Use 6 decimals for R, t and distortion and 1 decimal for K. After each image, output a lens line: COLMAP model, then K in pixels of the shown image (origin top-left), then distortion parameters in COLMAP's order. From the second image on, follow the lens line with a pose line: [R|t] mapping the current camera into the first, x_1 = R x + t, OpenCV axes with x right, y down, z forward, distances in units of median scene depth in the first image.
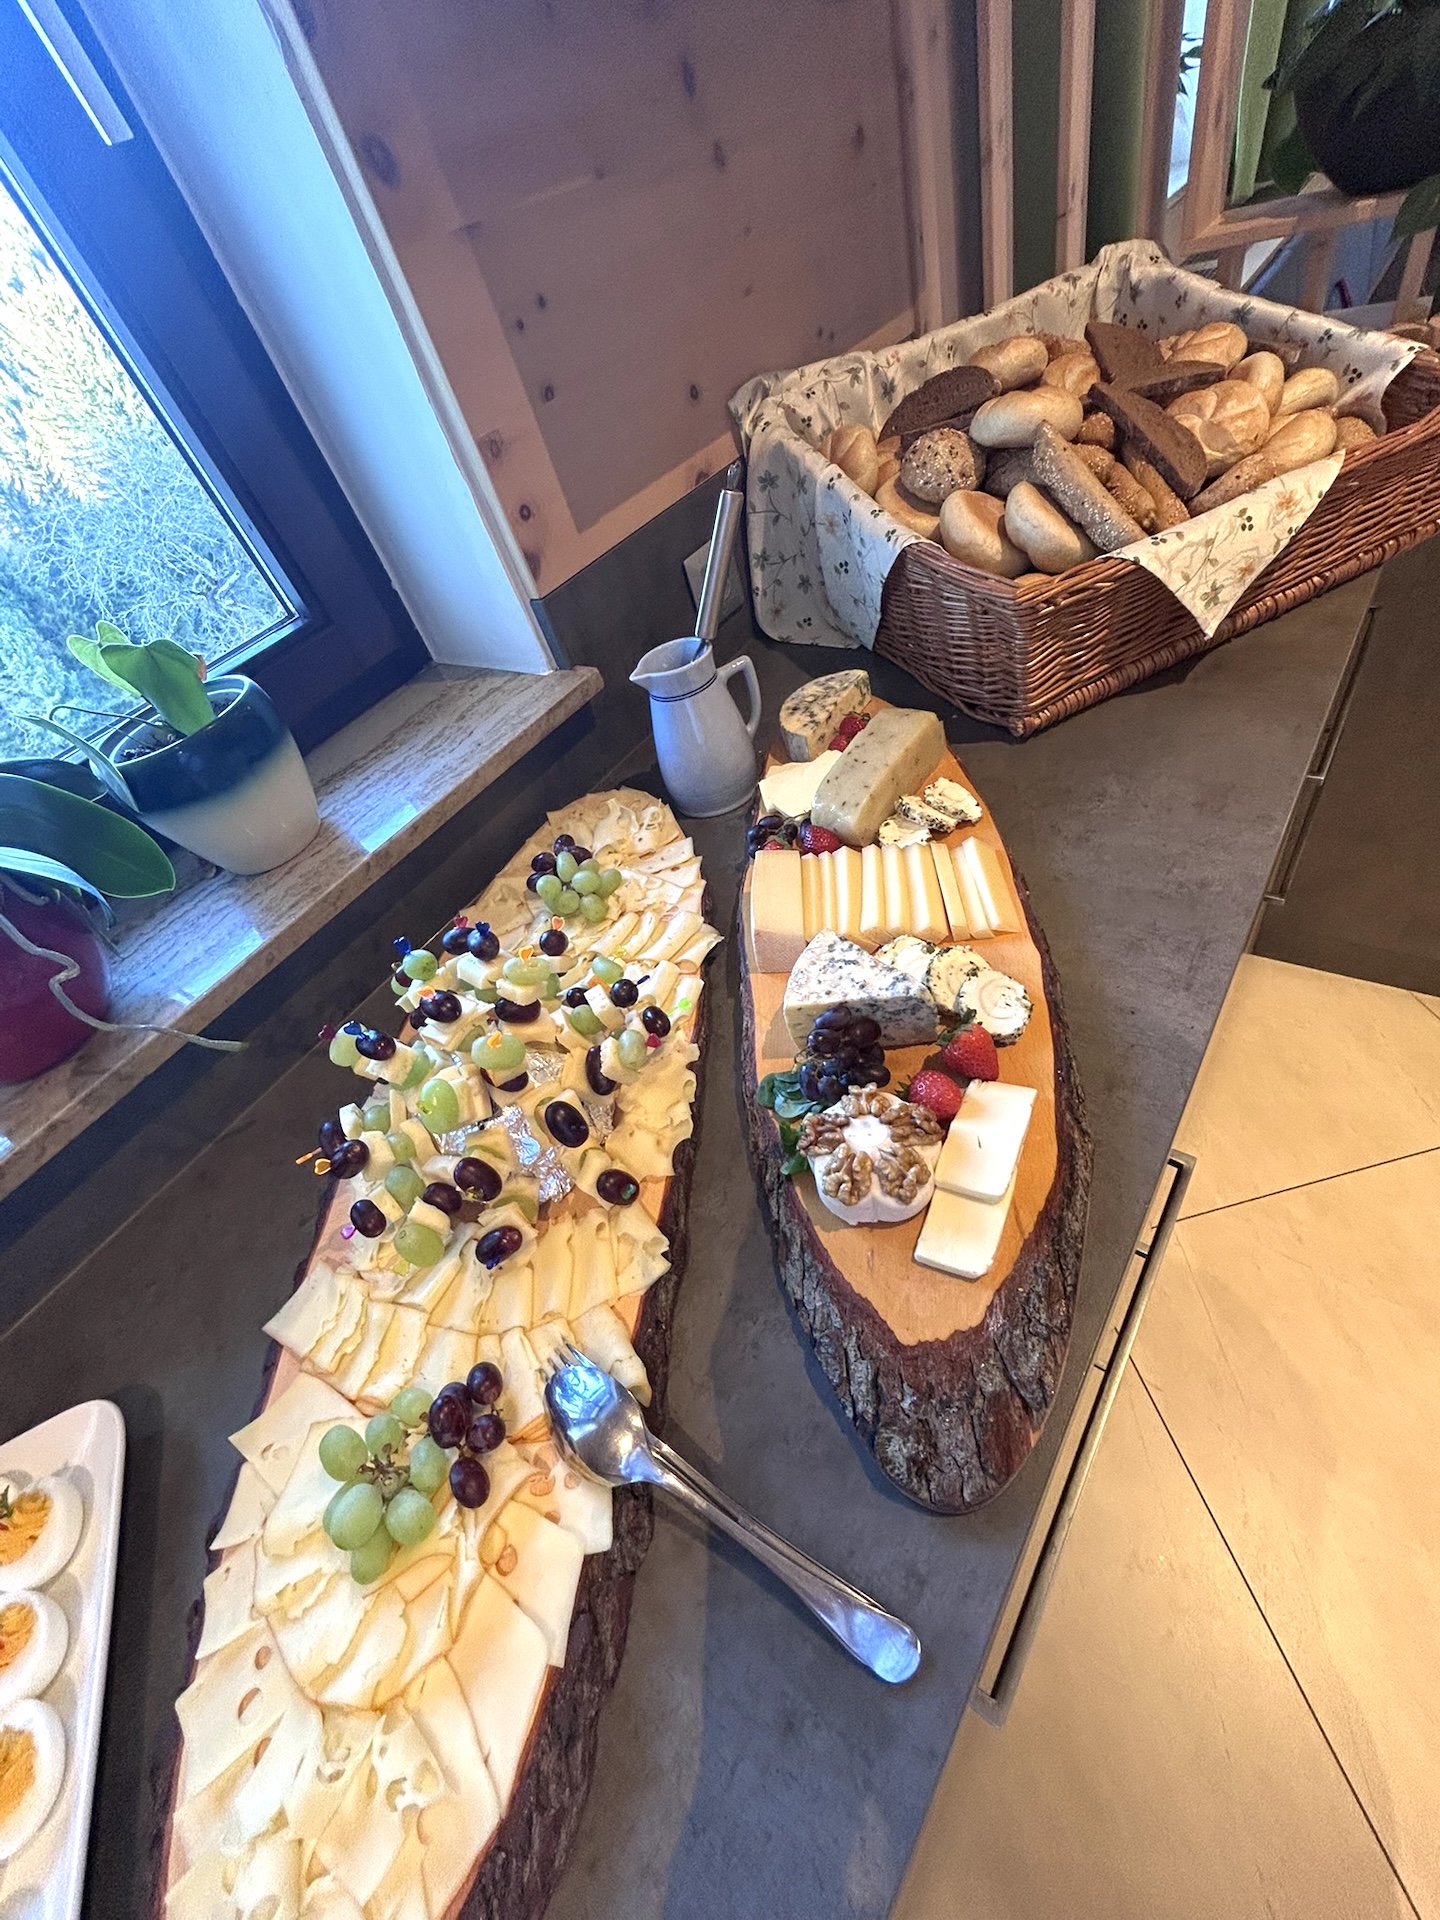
lens RADIAL K [[774.4, 0, 720.0], [0, 774.4, 960.0], [0, 0, 1]] dist [-0.003821, 0.000087]
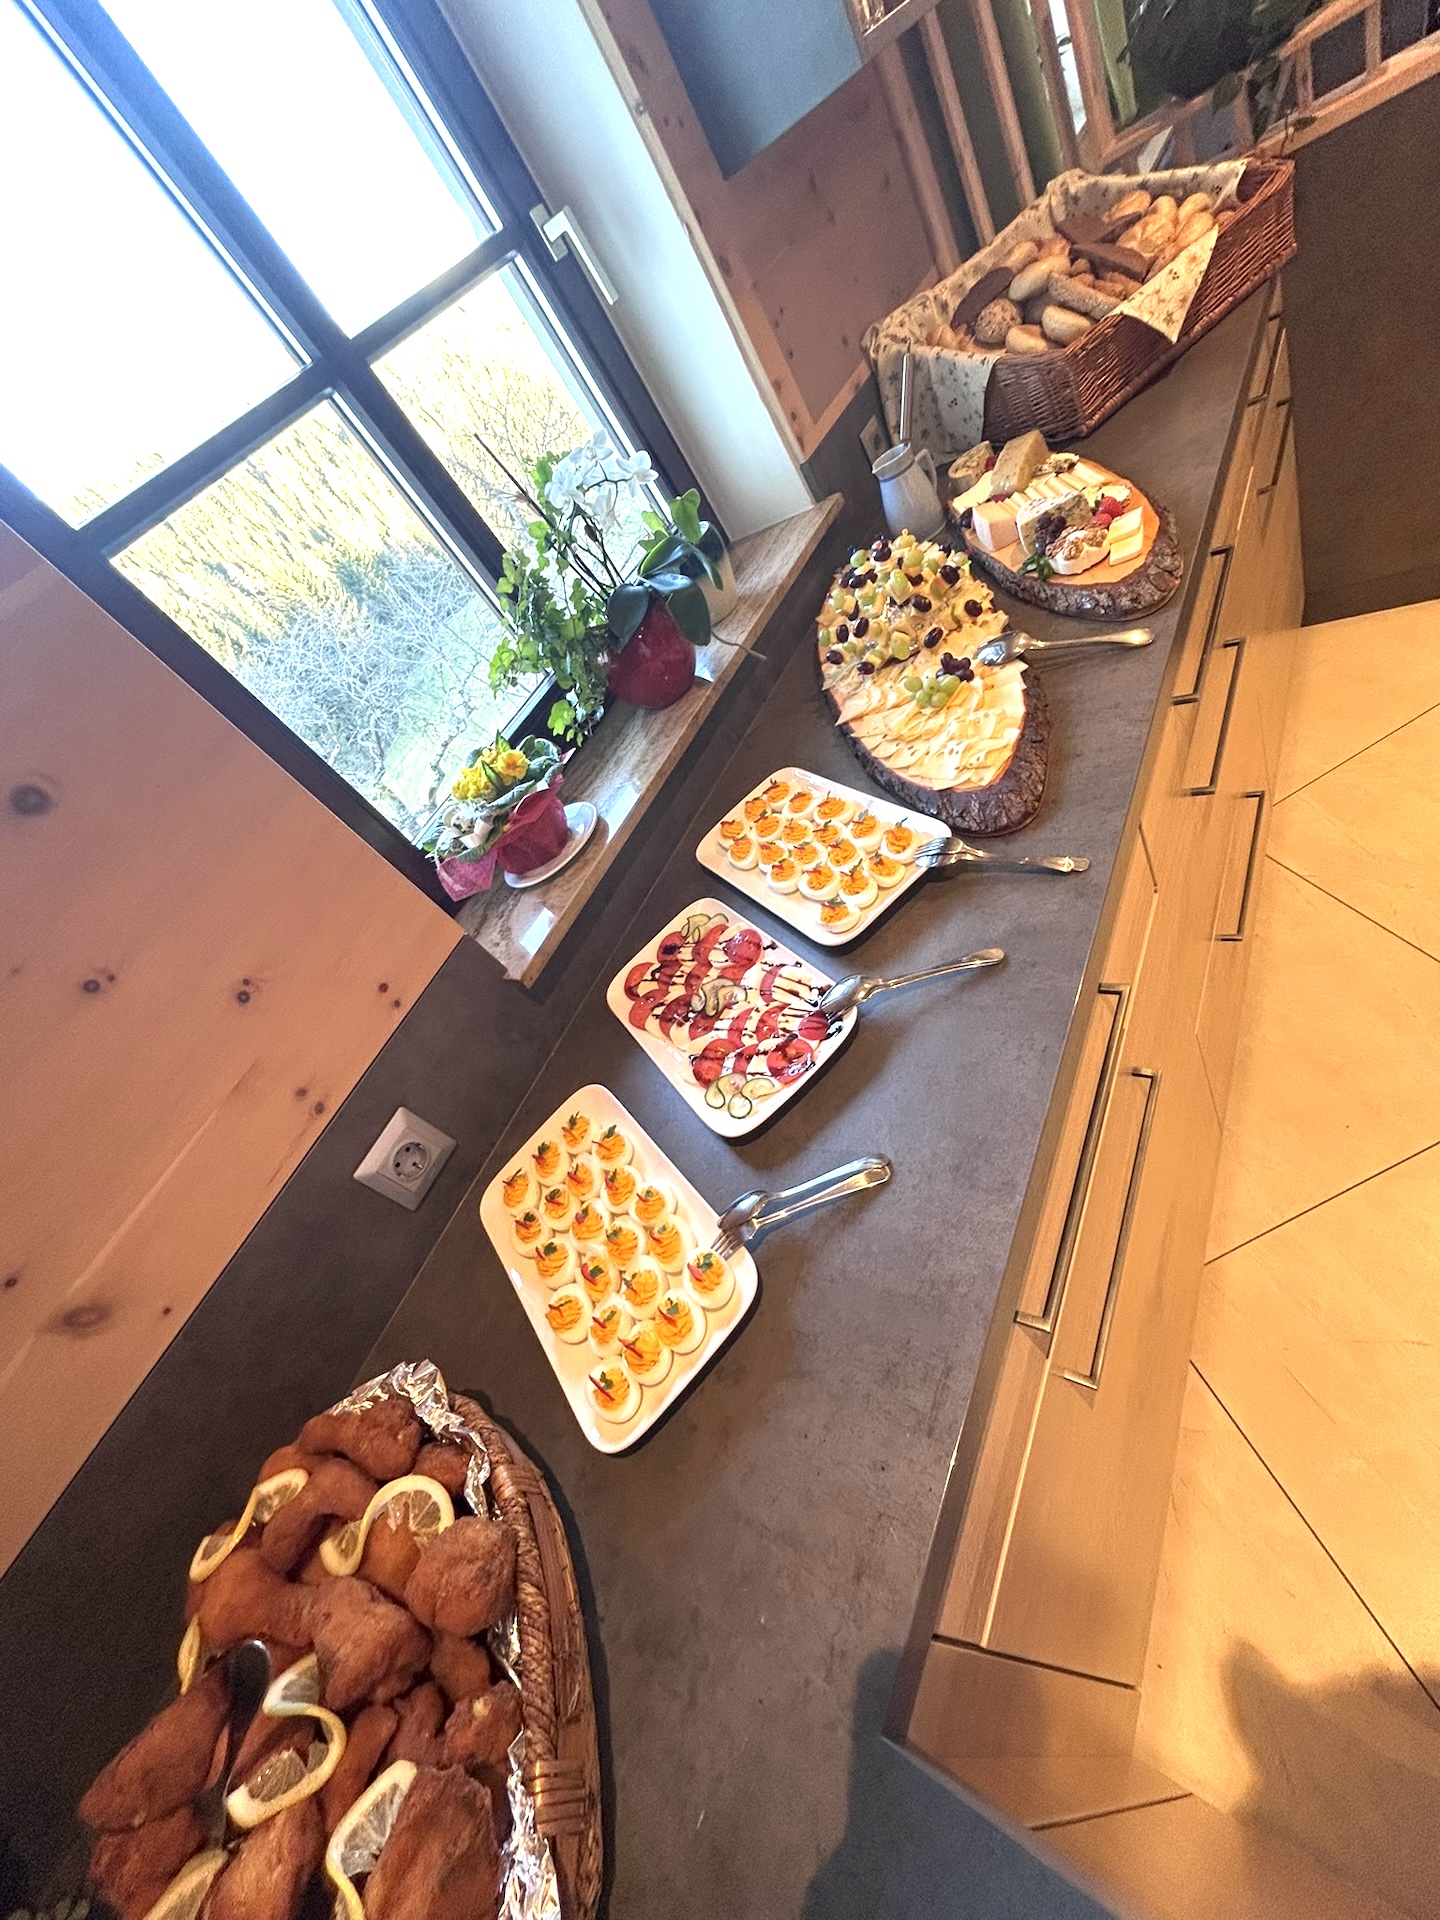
lens RADIAL K [[763.9, 0, 720.0], [0, 763.9, 960.0], [0, 0, 1]] dist [0.002613, -0.004515]
pose [[0.955890, -0.264413, -0.127909, -0.518812], [0.256761, 0.963690, -0.073312, 0.790214], [0.142649, 0.037236, 0.989073, -0.830897]]
